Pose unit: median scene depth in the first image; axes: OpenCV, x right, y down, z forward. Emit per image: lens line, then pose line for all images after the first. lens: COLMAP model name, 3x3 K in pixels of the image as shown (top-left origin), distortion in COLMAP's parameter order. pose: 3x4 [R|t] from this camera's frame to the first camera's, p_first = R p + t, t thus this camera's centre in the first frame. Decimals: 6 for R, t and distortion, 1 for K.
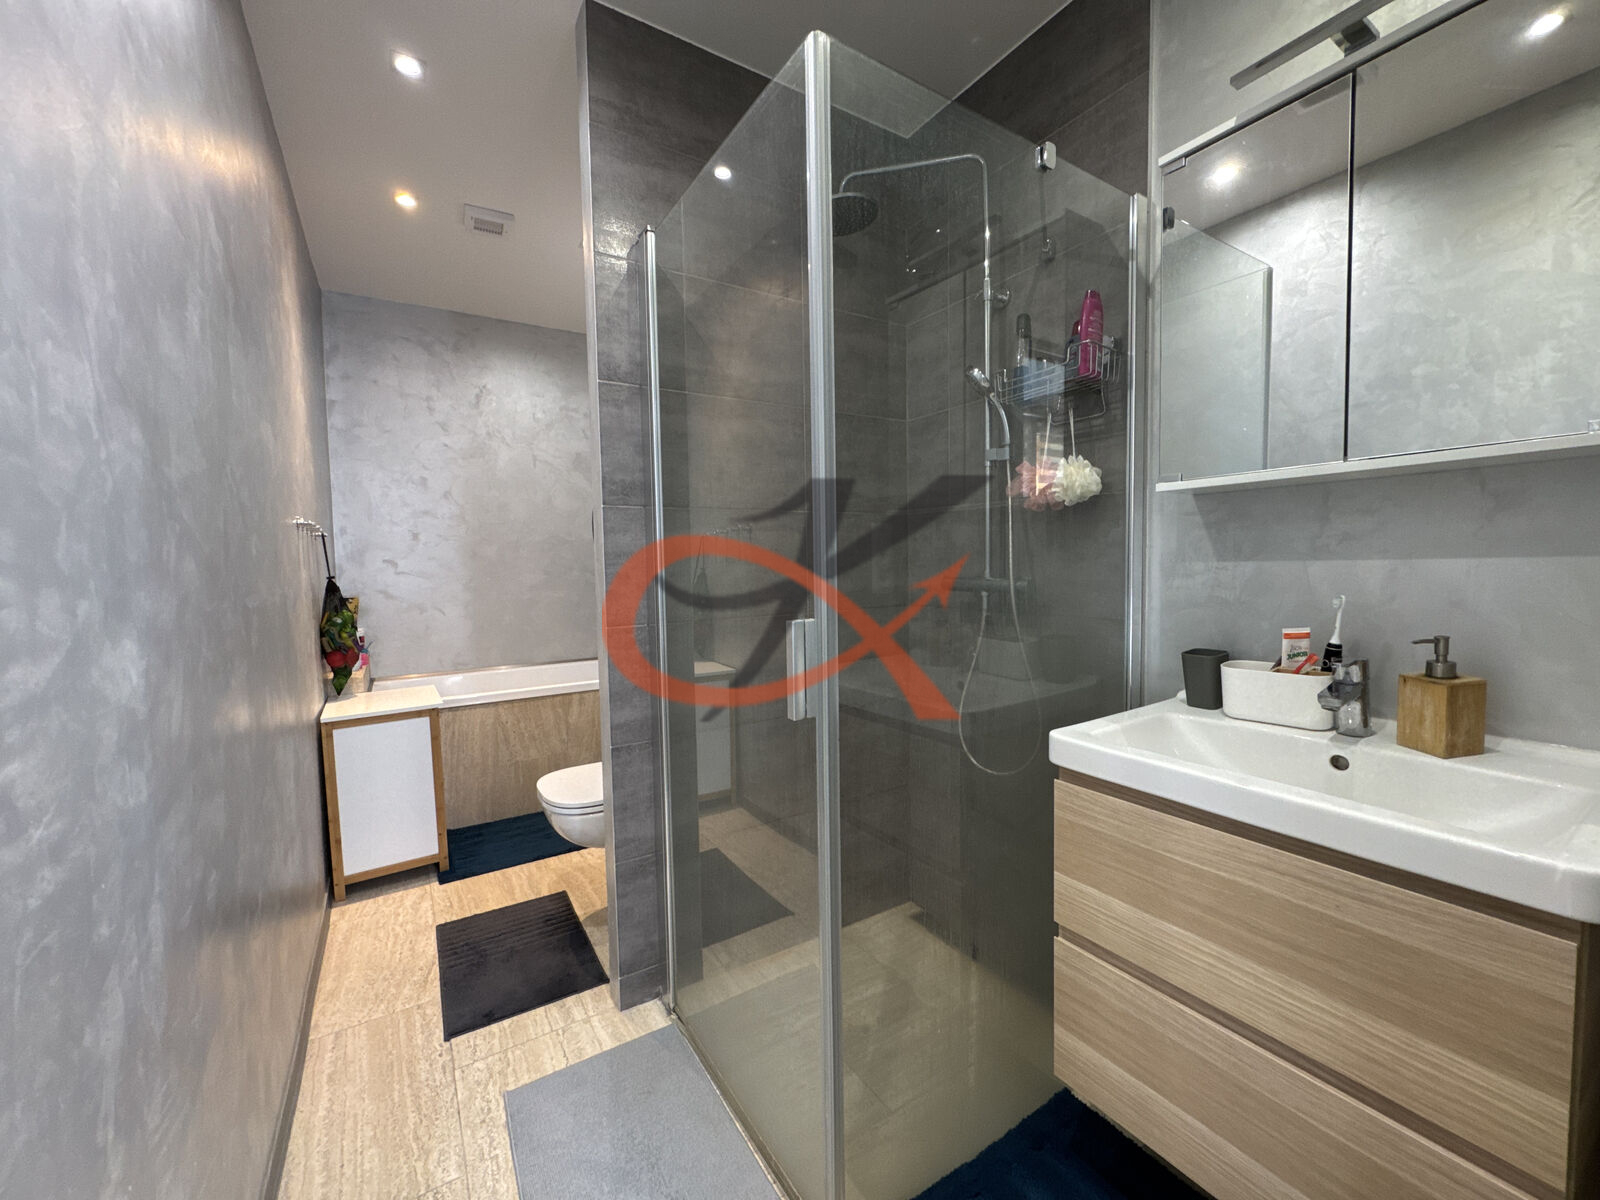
lens RADIAL K [[638.6, 0, 800.3], [0, 638.6, 596.9], [0, 0, 1]] dist [-0.003009, -0.000050]
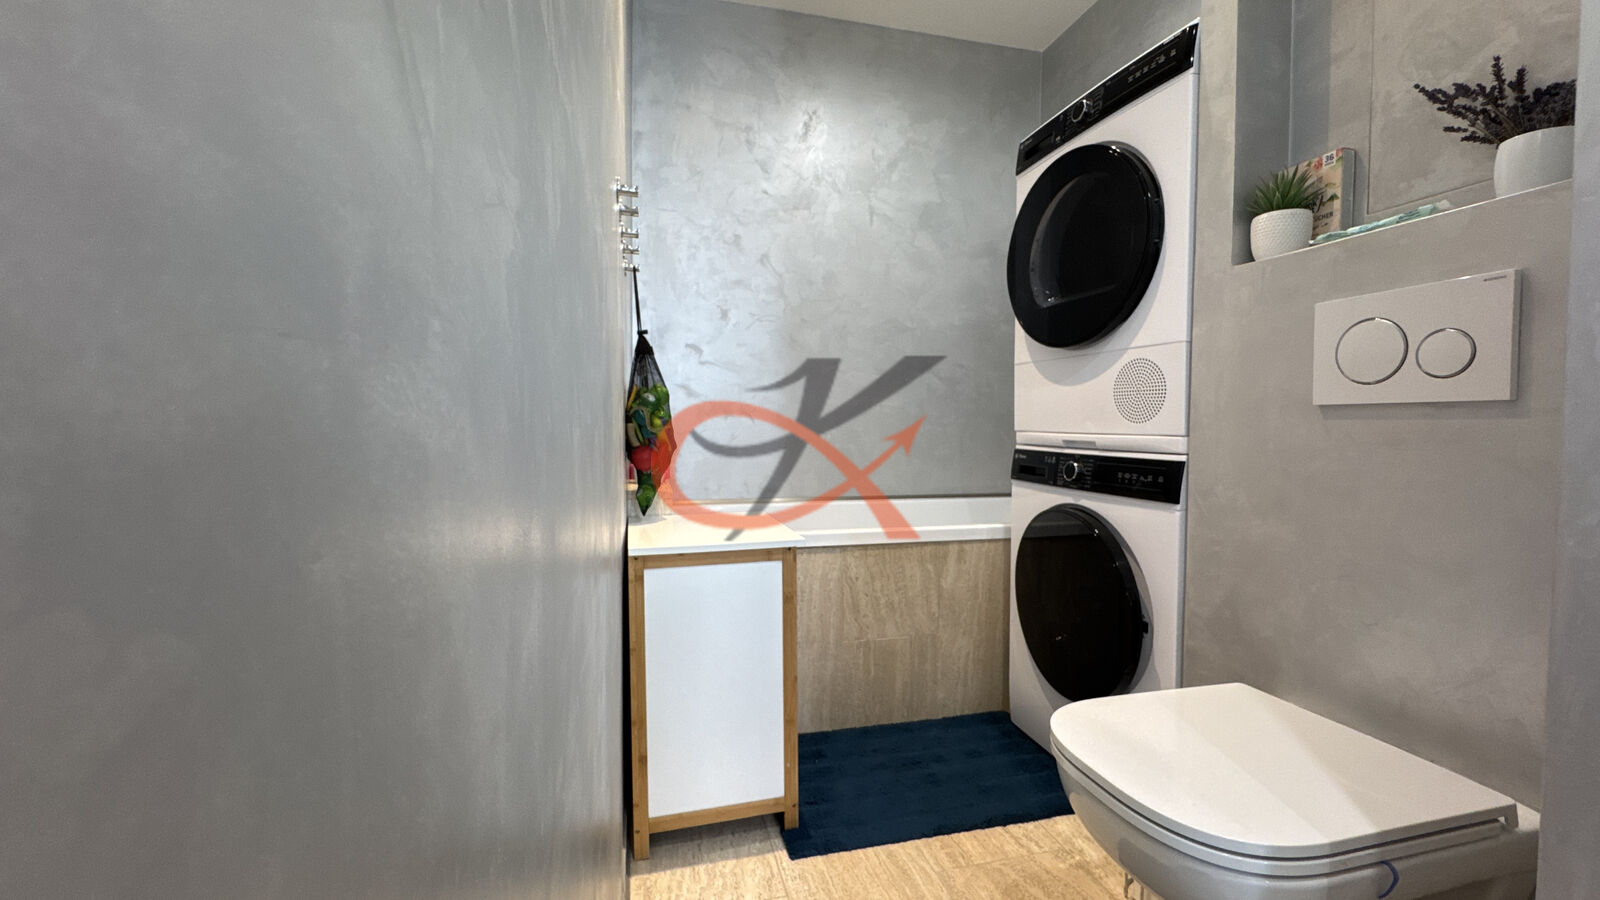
lens RADIAL K [[638.7, 0, 800.3], [0, 638.7, 447.4], [0, 0, 1]] dist [-0.003578, 0.000323]
pose [[0.948004, 0.035591, -0.316261, -0.403967], [-0.040732, 0.999123, -0.009658, 0.093019], [0.315640, 0.022038, 0.948623, 0.471008]]
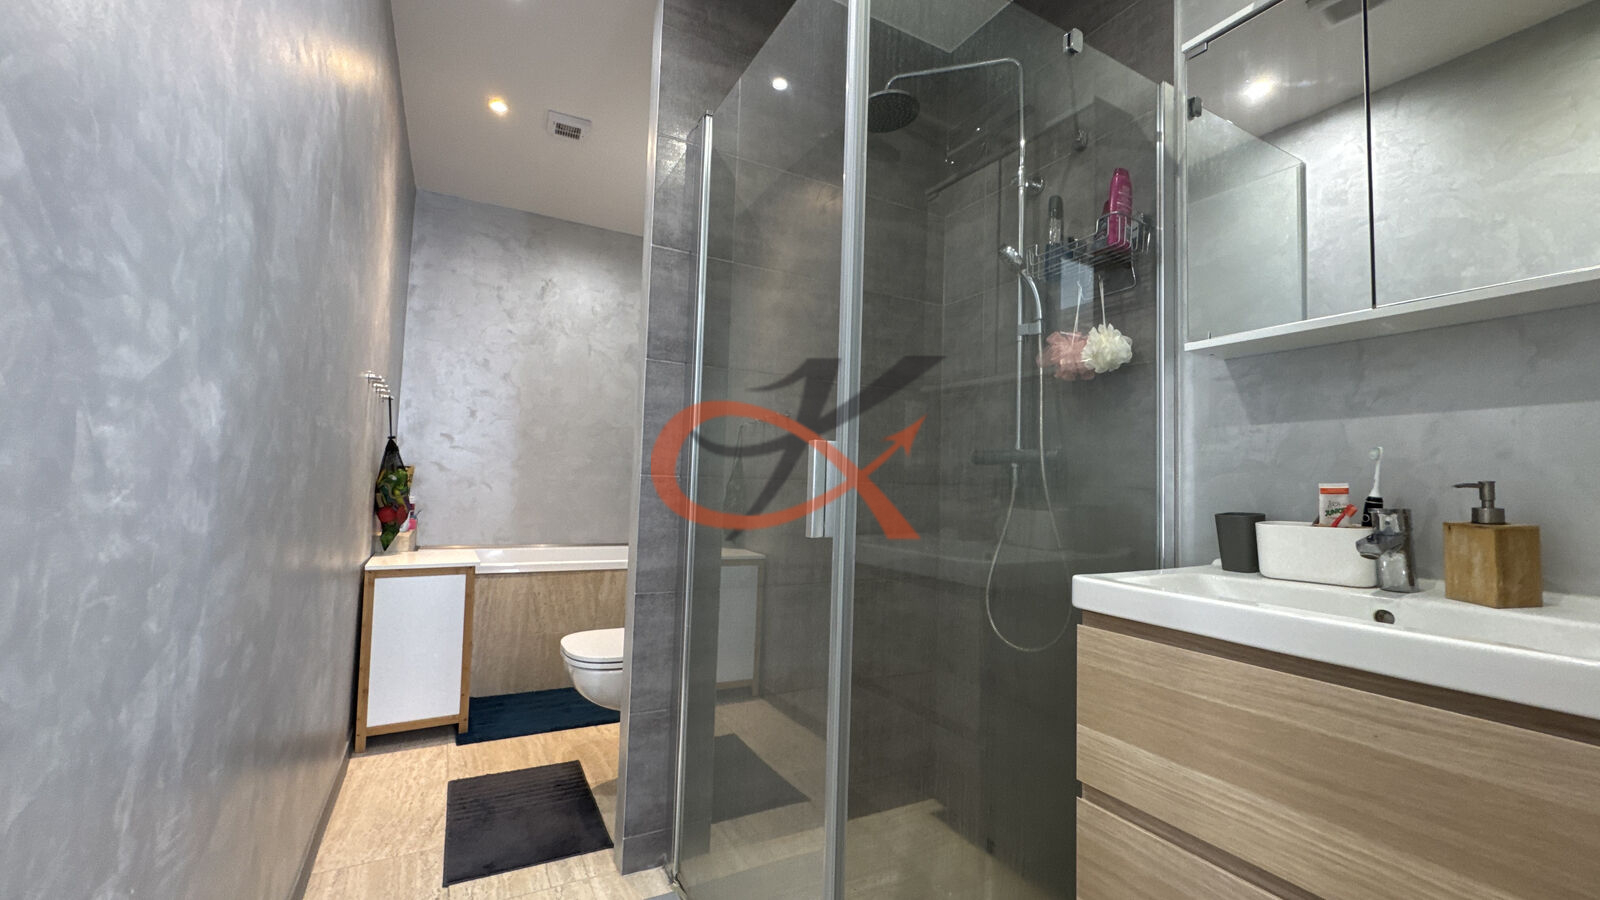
lens RADIAL K [[638.7, 0, 800.3], [0, 638.7, 447.4], [0, 0, 1]] dist [-0.003578, 0.000323]
pose [[0.996634, 0.046594, -0.067451, 0.015681], [-0.054181, 0.991839, -0.115408, 0.077484], [0.061524, 0.118674, 0.991025, -0.010181]]
